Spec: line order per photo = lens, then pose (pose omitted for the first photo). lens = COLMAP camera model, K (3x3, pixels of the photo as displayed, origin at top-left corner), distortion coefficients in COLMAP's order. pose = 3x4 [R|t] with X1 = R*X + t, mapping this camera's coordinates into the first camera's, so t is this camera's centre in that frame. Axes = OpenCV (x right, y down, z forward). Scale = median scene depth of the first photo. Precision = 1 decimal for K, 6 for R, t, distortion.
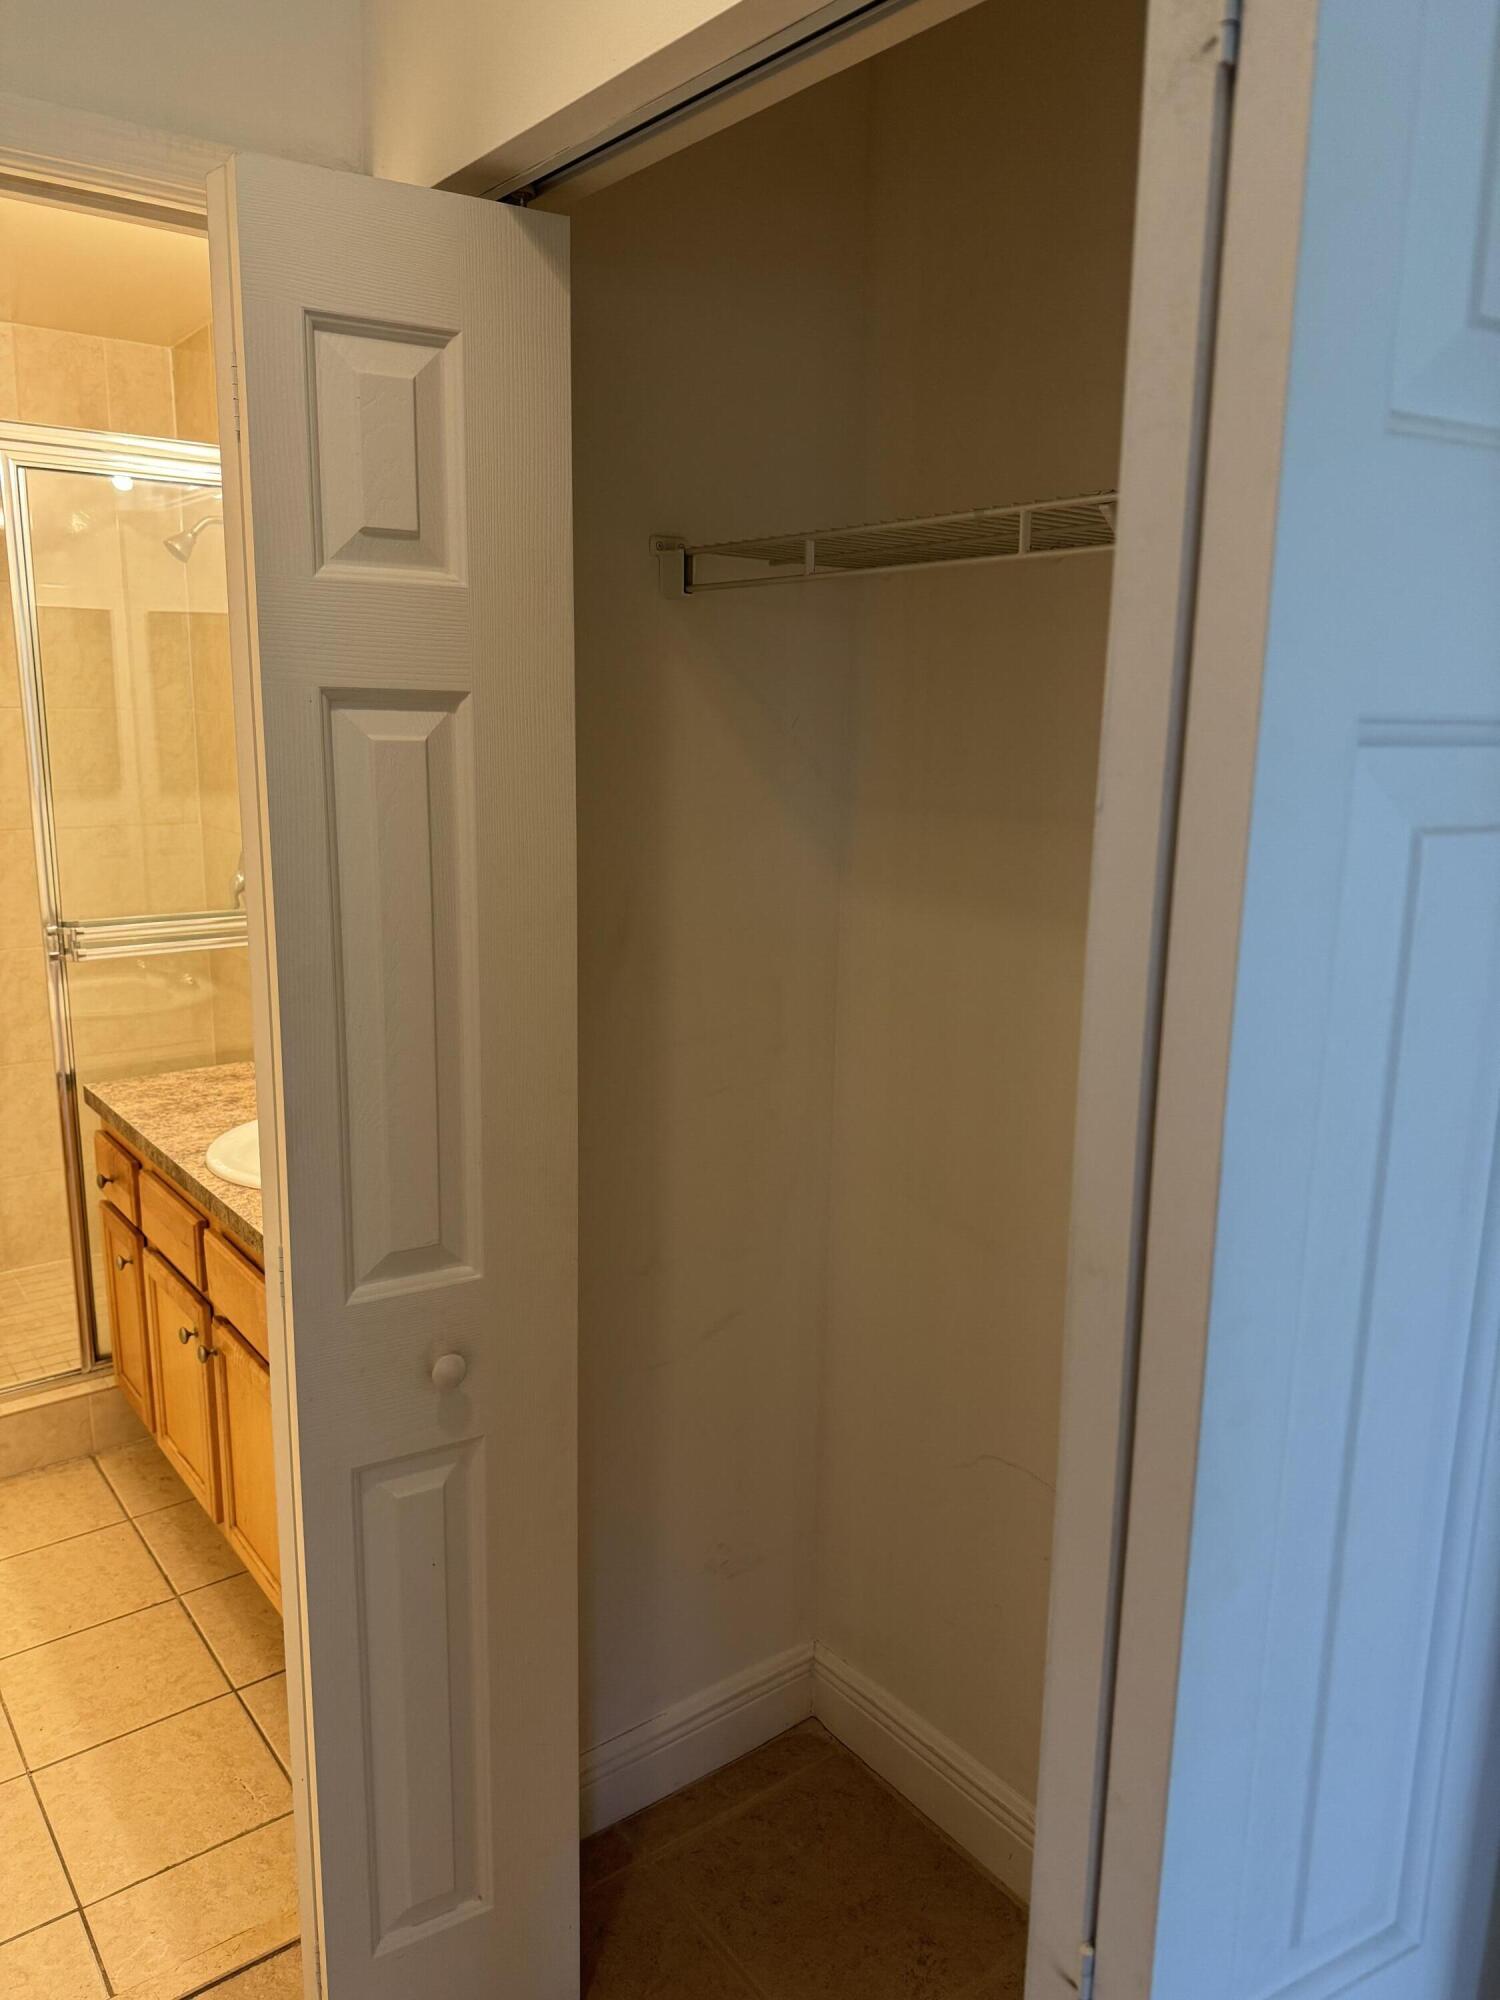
lens RADIAL K [[1391.9, 0, 724.0], [0, 1391.9, 998.8], [0, 0, 1]] dist [0.045476, -0.067298]
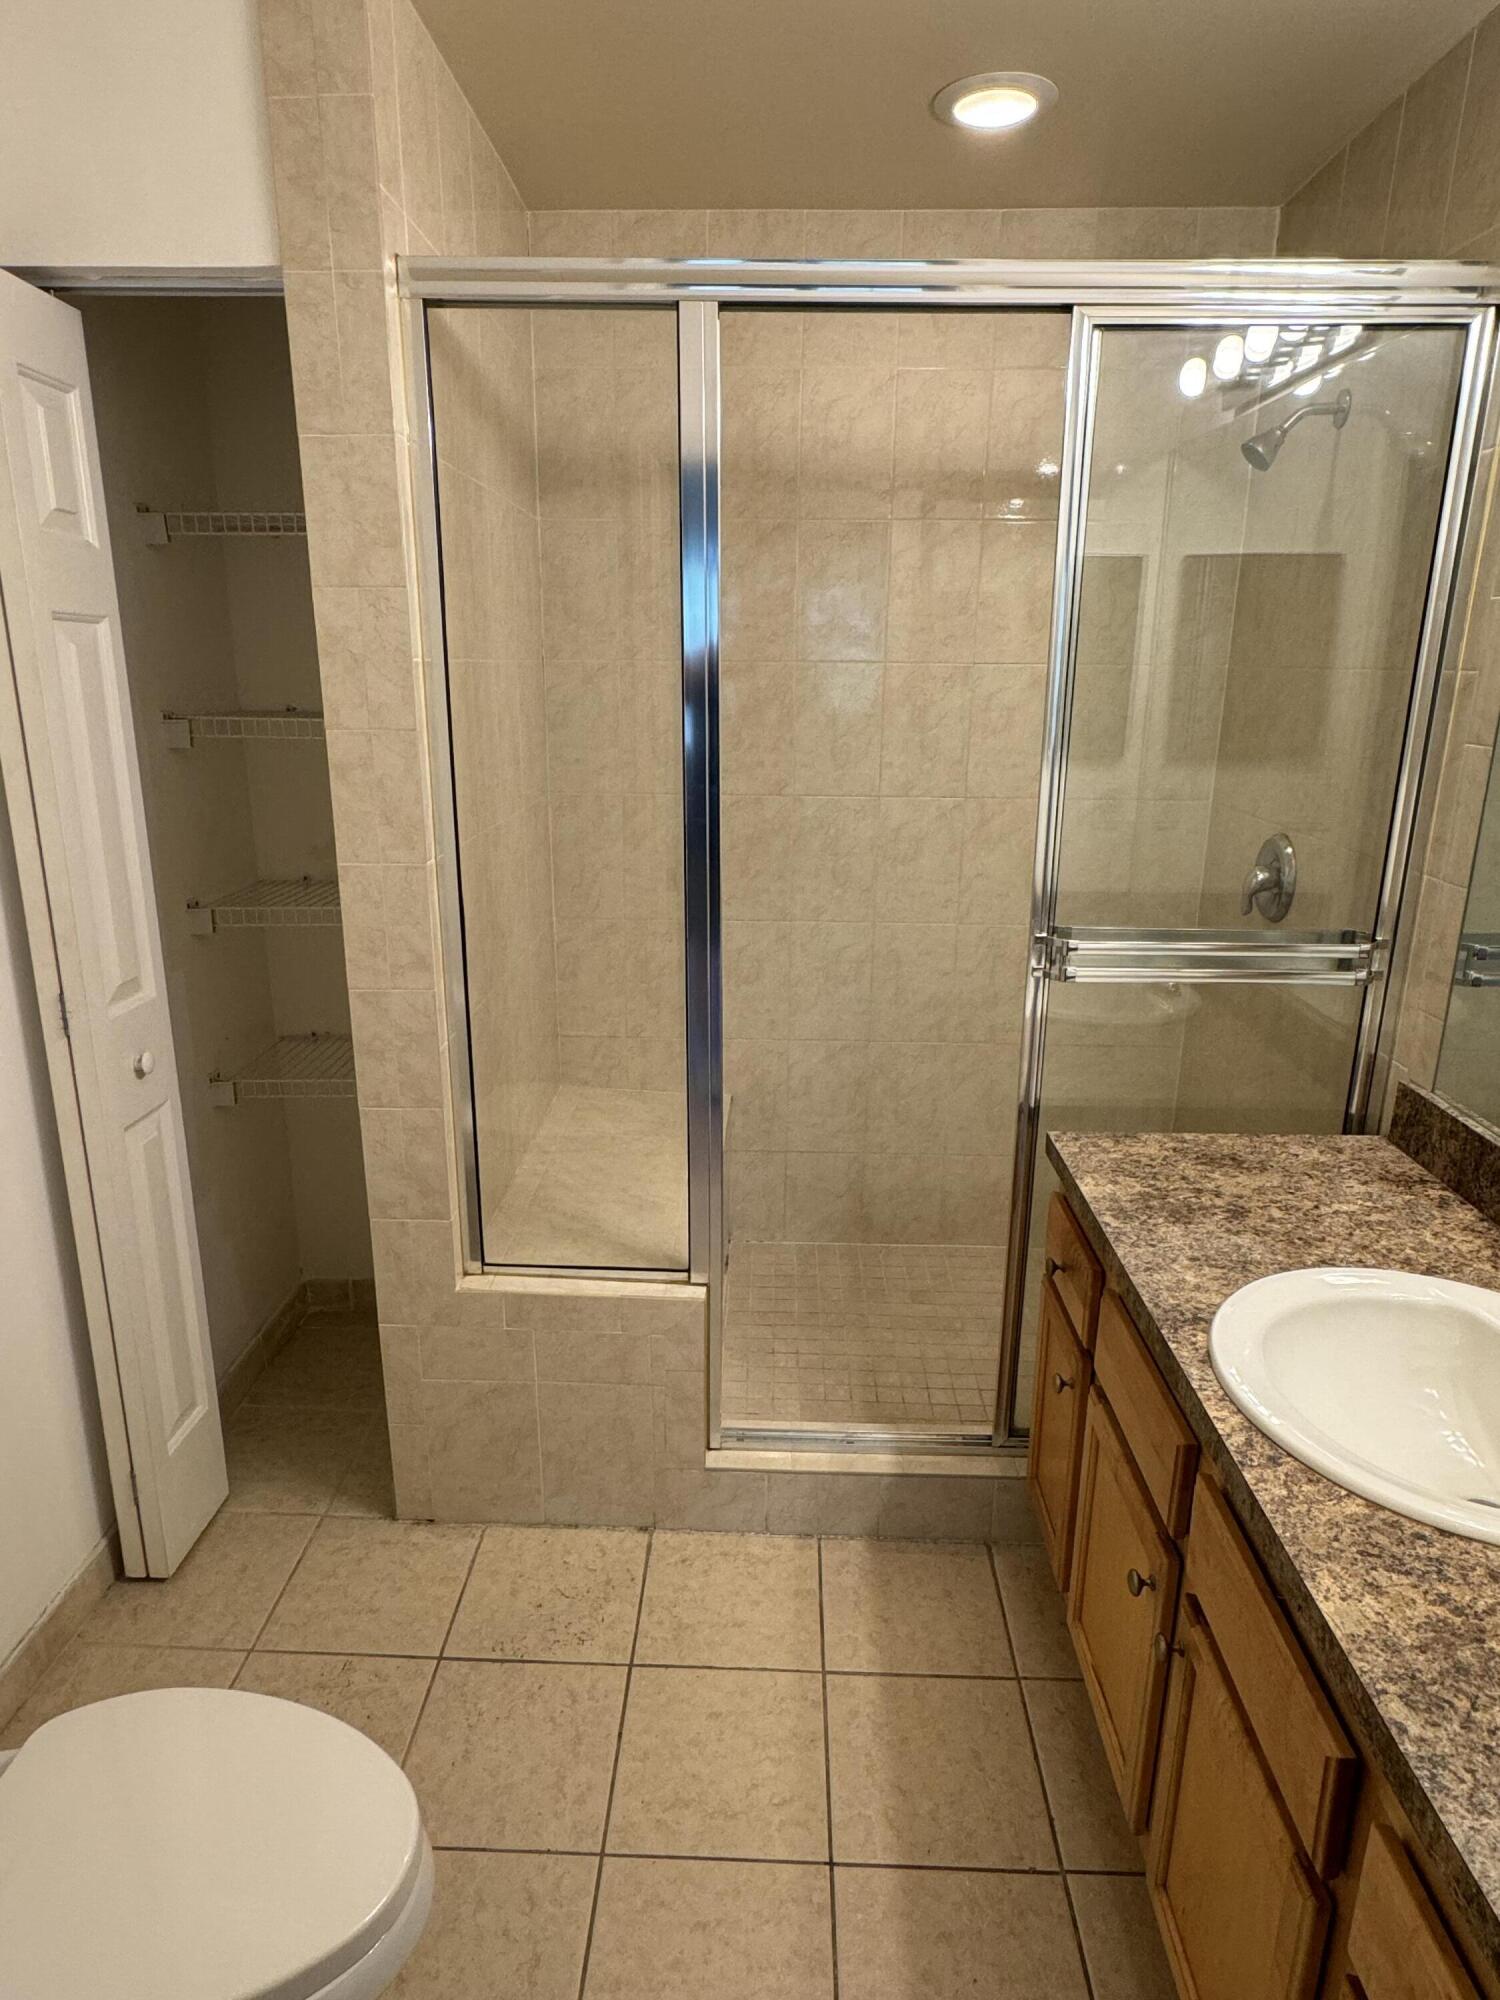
lens RADIAL K [[1168.1, 0, 744.5], [0, 1168.1, 993.1], [0, 0, 1]] dist [-0.009712, 0.005416]
pose [[0.773737, 0.162653, -0.612270, -0.198597], [-0.126259, 0.986681, 0.102562, -0.065457], [0.620797, -0.002052, 0.783968, 0.375716]]
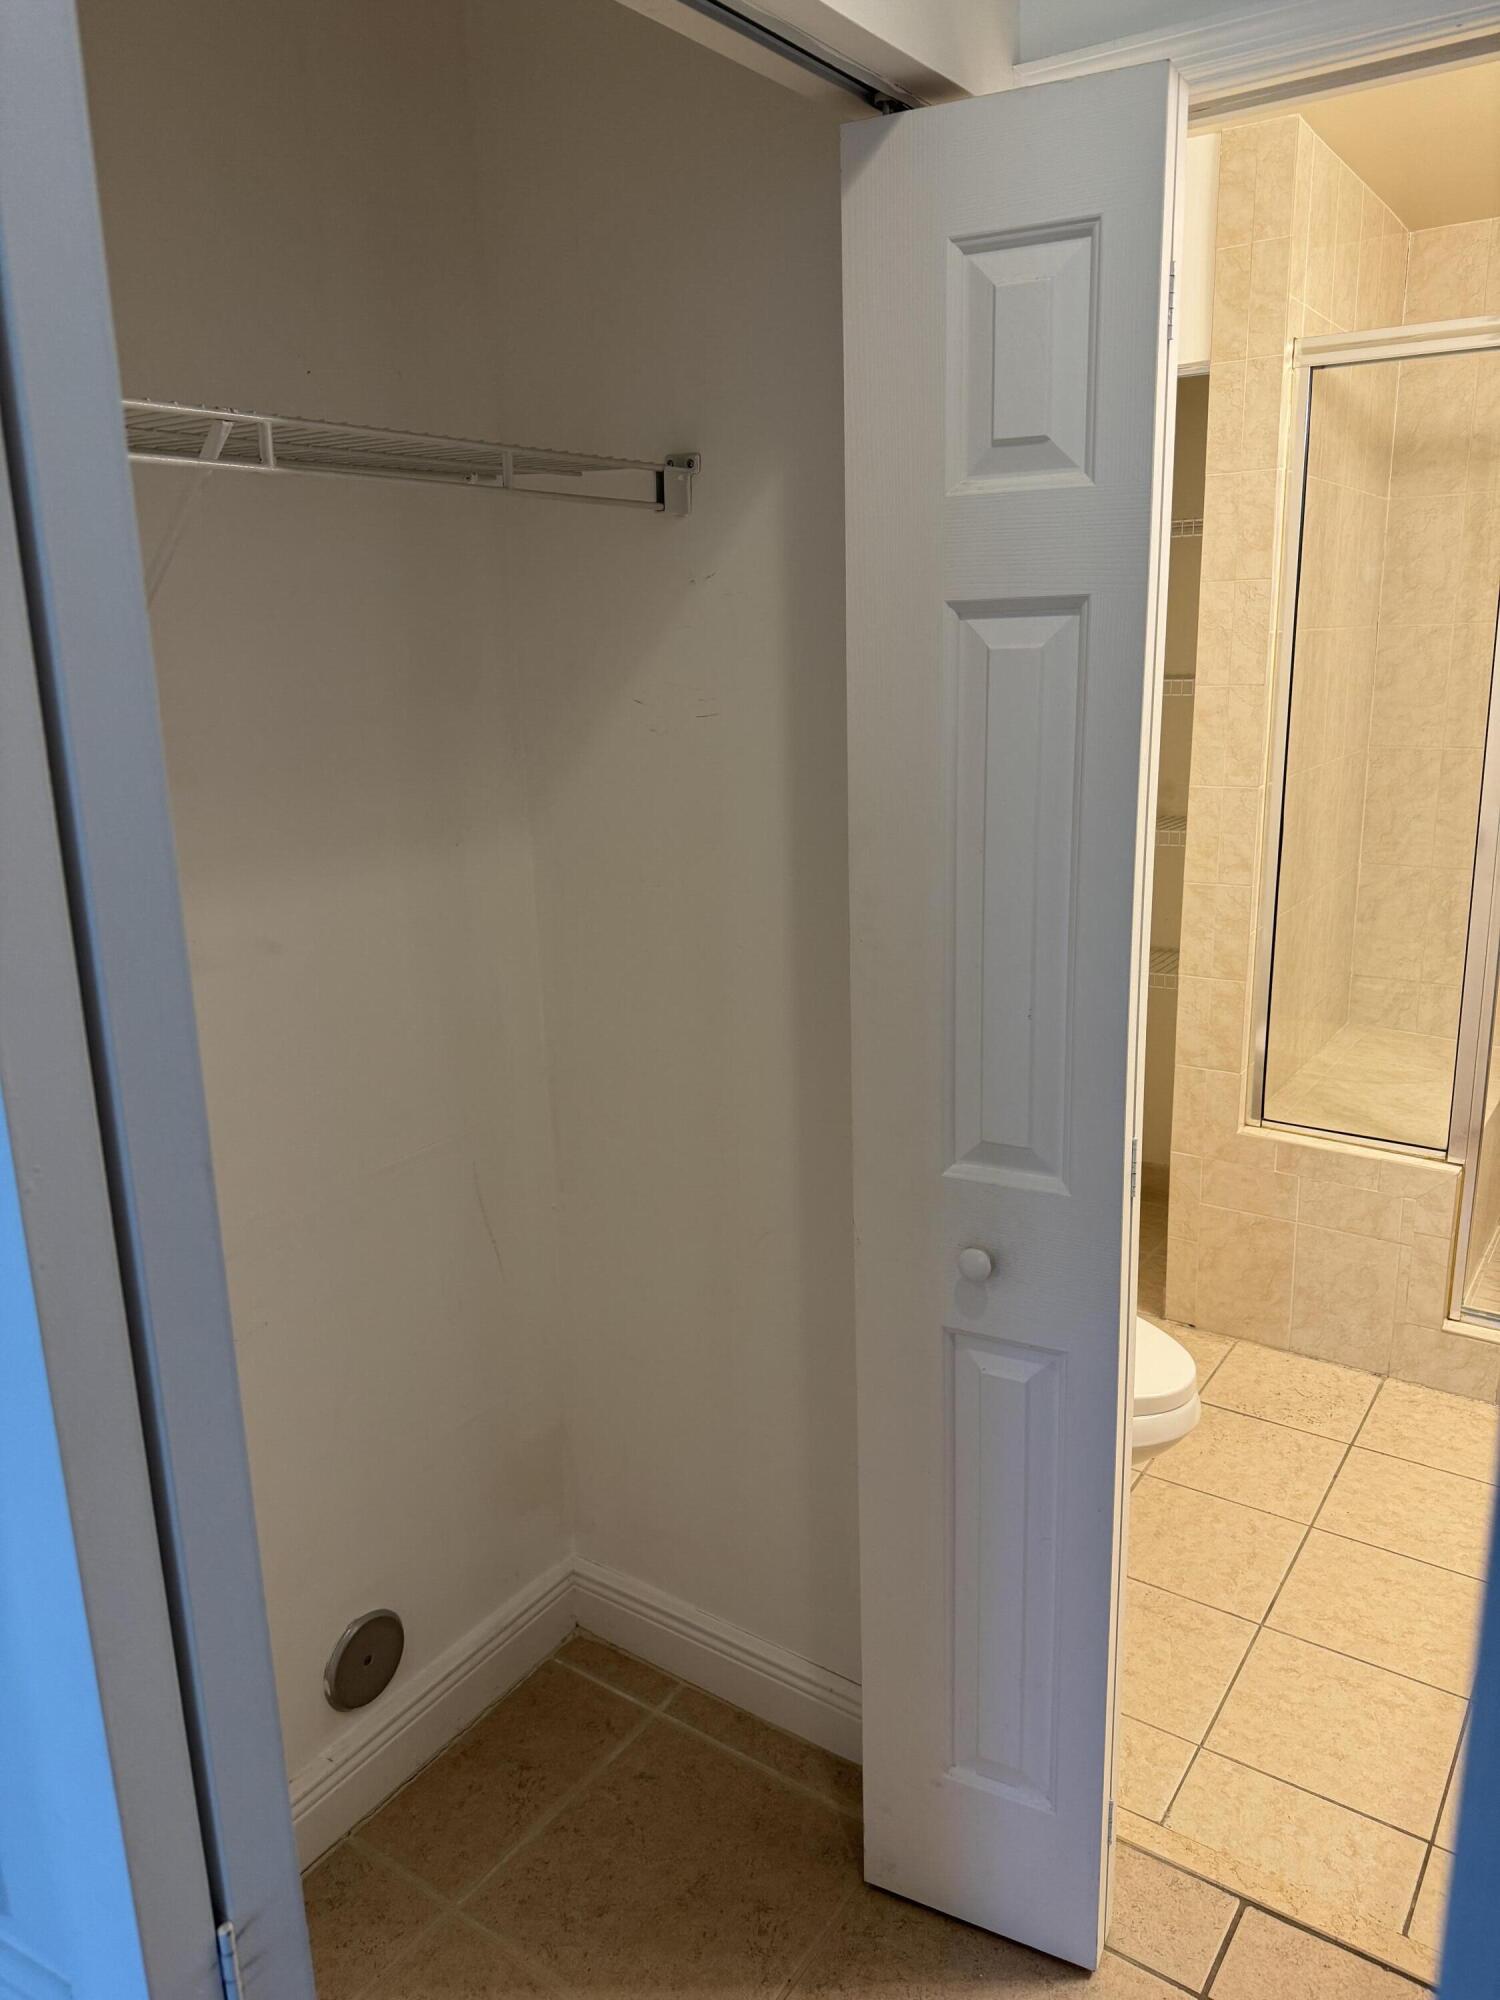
lens RADIAL K [[1391.9, 0, 751.9], [0, 1391.9, 979.7], [0, 0, 1]] dist [0.045476, -0.067298]
pose [[0.301468, 0.206133, -0.930928, 0.125123], [-0.168279, 0.972527, 0.160849, -0.012544], [0.938509, 0.108165, 0.327874, 0.106603]]
